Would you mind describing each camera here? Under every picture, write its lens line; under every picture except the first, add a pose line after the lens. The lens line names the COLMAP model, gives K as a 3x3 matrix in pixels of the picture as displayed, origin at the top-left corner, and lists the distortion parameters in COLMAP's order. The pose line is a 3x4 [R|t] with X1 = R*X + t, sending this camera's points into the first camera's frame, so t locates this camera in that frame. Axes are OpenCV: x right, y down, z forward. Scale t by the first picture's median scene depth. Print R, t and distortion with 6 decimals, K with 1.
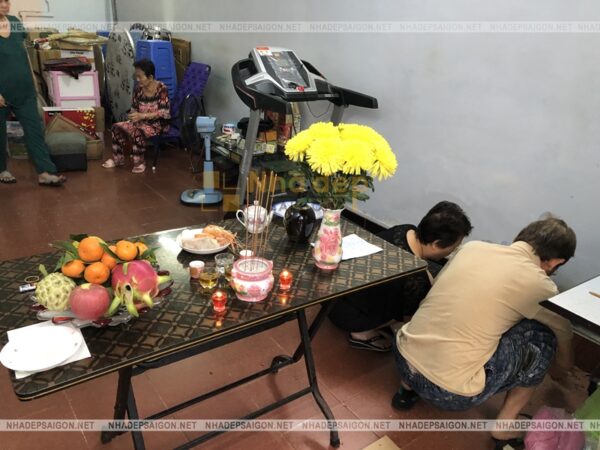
lens RADIAL K [[480.5, 0, 300.1], [0, 480.5, 239.4], [0, 0, 1]] dist [0.032186, -0.008961]
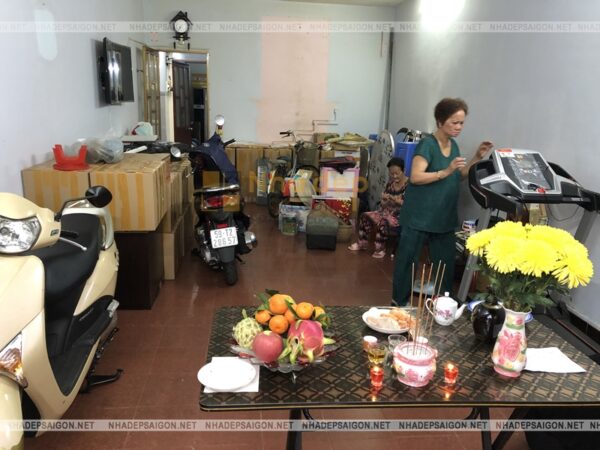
lens RADIAL K [[480.5, 0, 300.1], [0, 480.5, 239.4], [0, 0, 1]] dist [0.032186, -0.008961]
pose [[0.864653, 0.105493, -0.491169, 0.137203], [-0.197153, 0.970523, -0.138620, 0.013924], [0.462067, 0.216693, 0.859964, -0.040380]]
